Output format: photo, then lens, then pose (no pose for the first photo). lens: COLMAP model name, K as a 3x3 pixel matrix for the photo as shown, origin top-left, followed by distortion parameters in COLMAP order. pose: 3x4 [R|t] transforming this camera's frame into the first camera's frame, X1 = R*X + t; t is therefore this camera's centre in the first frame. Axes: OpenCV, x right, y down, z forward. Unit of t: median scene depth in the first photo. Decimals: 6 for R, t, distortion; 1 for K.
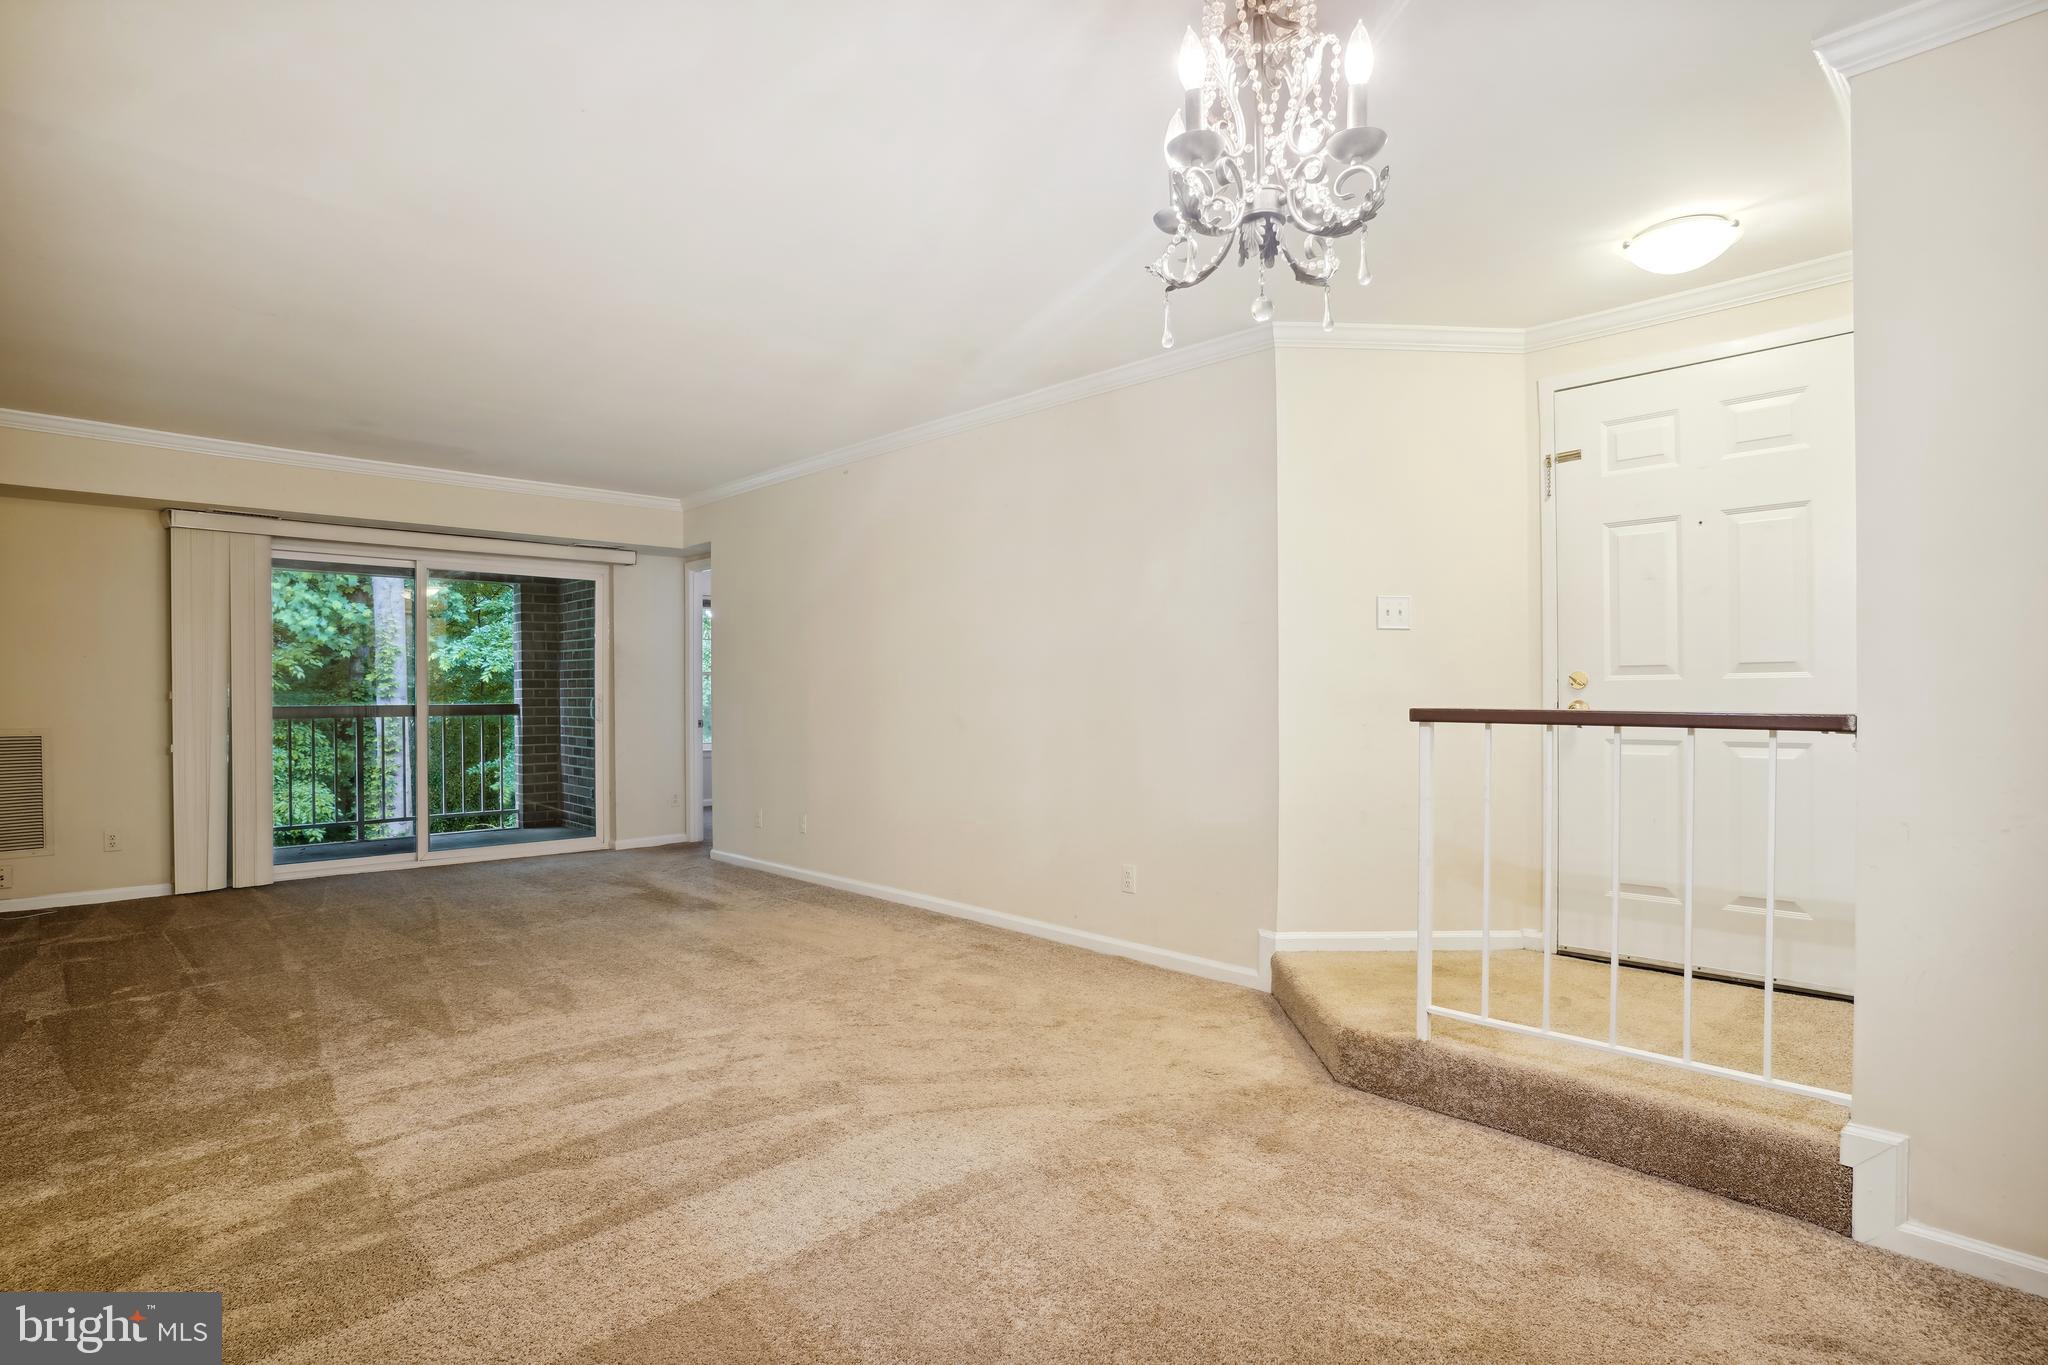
lens RADIAL K [[1024.8, 0, 1033.1], [0, 1024.8, 707.5], [0, 0, 1]] dist [-0.056357, 0.030854]
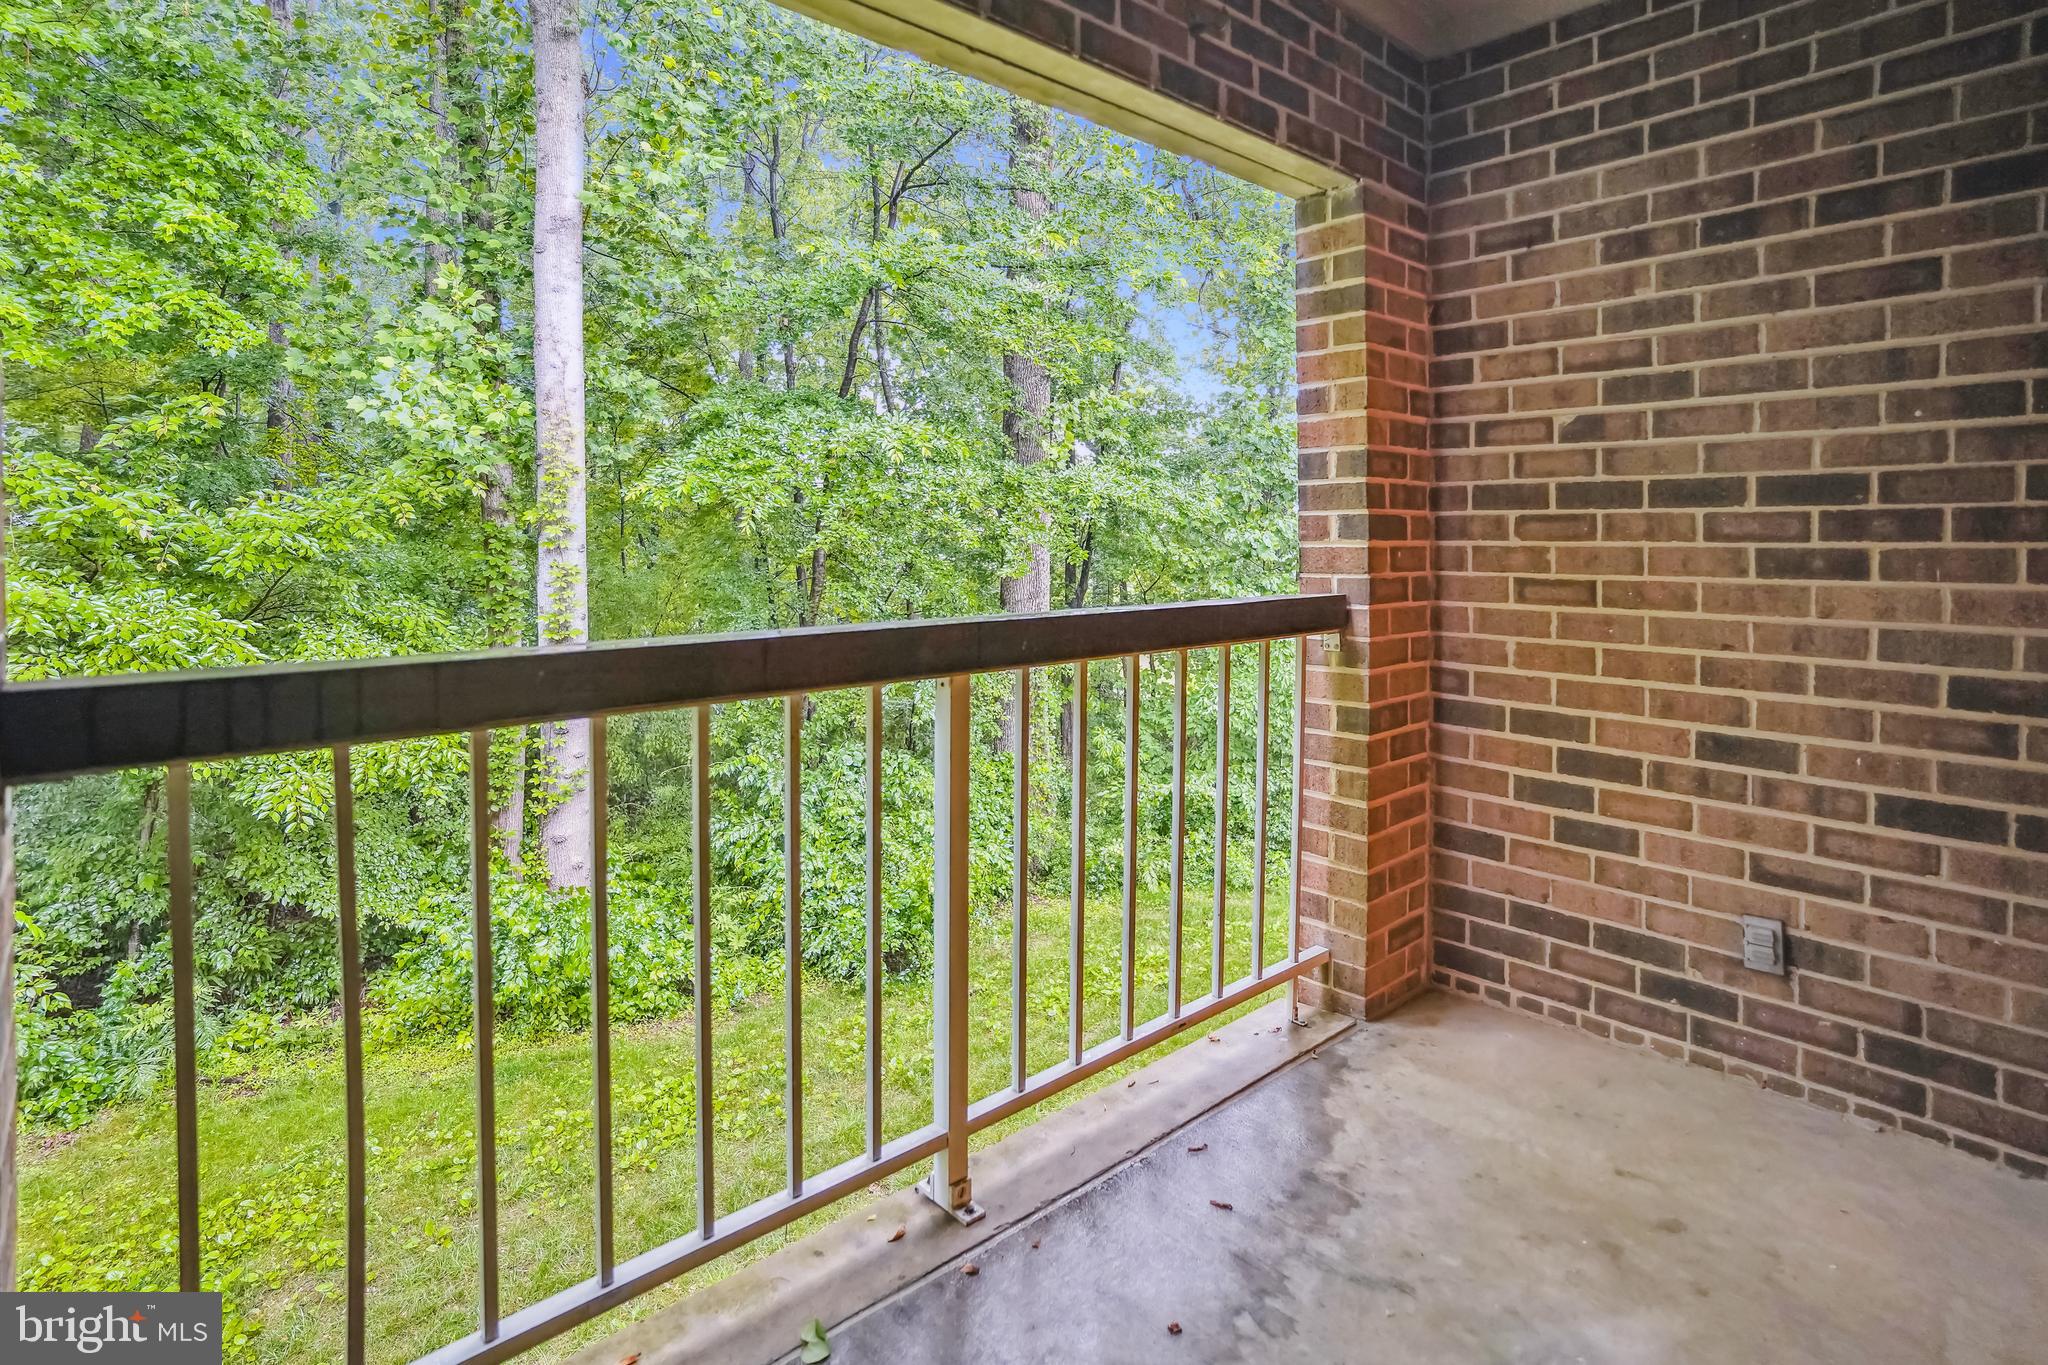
lens RADIAL K [[1024.8, 0, 1025.7], [0, 1024.8, 559.4], [0, 0, 1]] dist [-0.056357, 0.030854]
pose [[0.999055, -0.007832, -0.042760, -0.796914], [0.008617, 0.999797, 0.018193, -0.028481], [0.042609, -0.018544, 0.998920, 0.950985]]
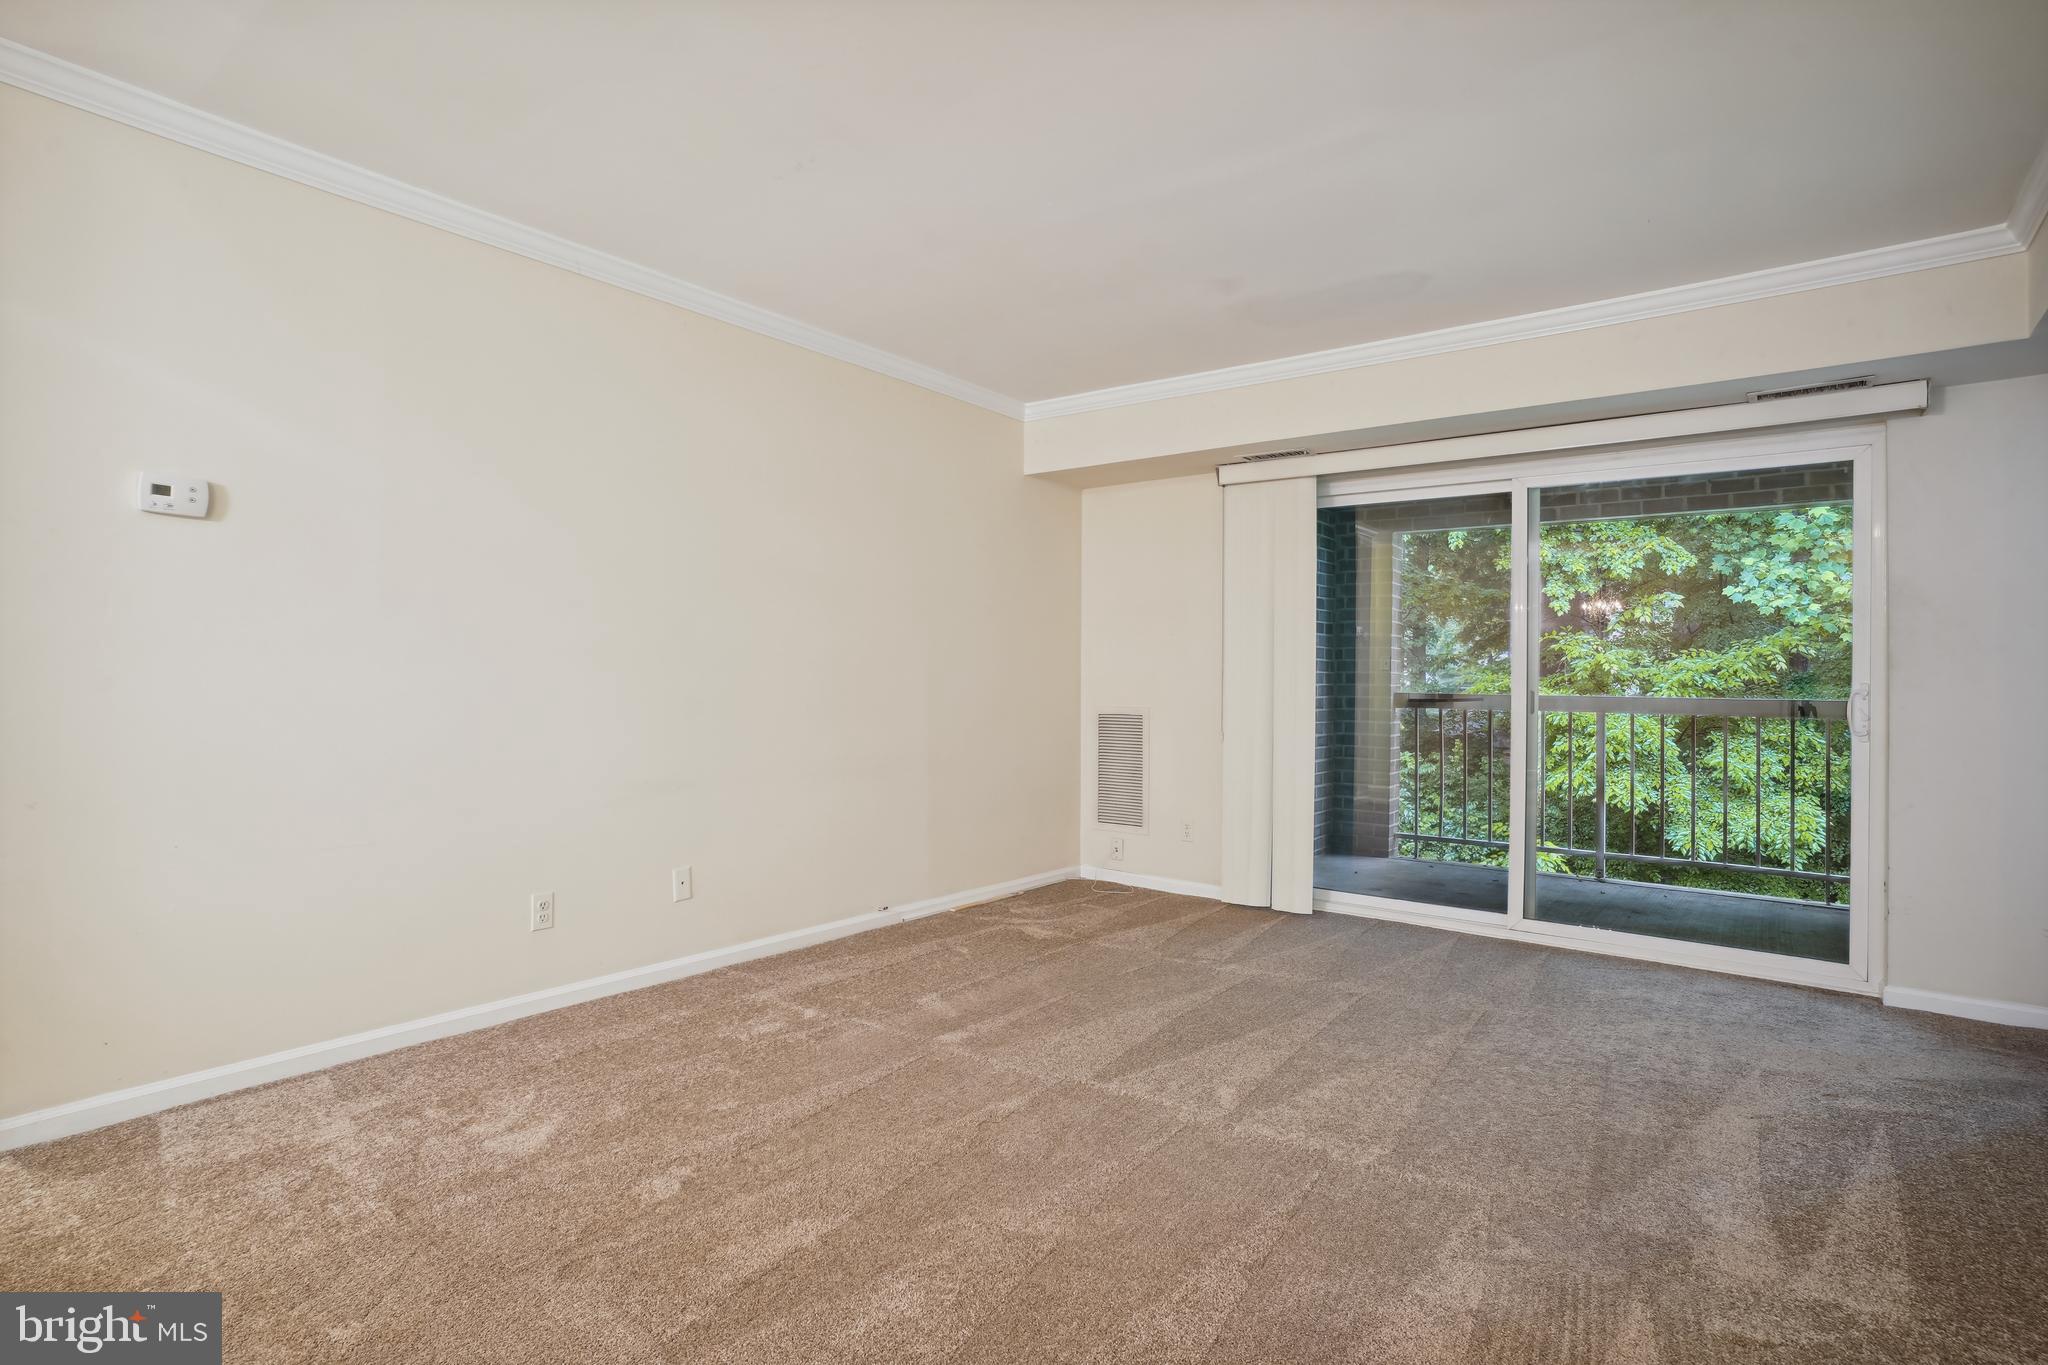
lens RADIAL K [[1024.8, 0, 1027.0], [0, 1024.8, 672.9], [0, 0, 1]] dist [-0.056357, 0.030854]
pose [[0.140886, -0.002214, -0.990023, 0.007701], [-0.030961, 0.999499, -0.006641, -0.002124], [0.989542, 0.031588, 0.140747, 0.584262]]
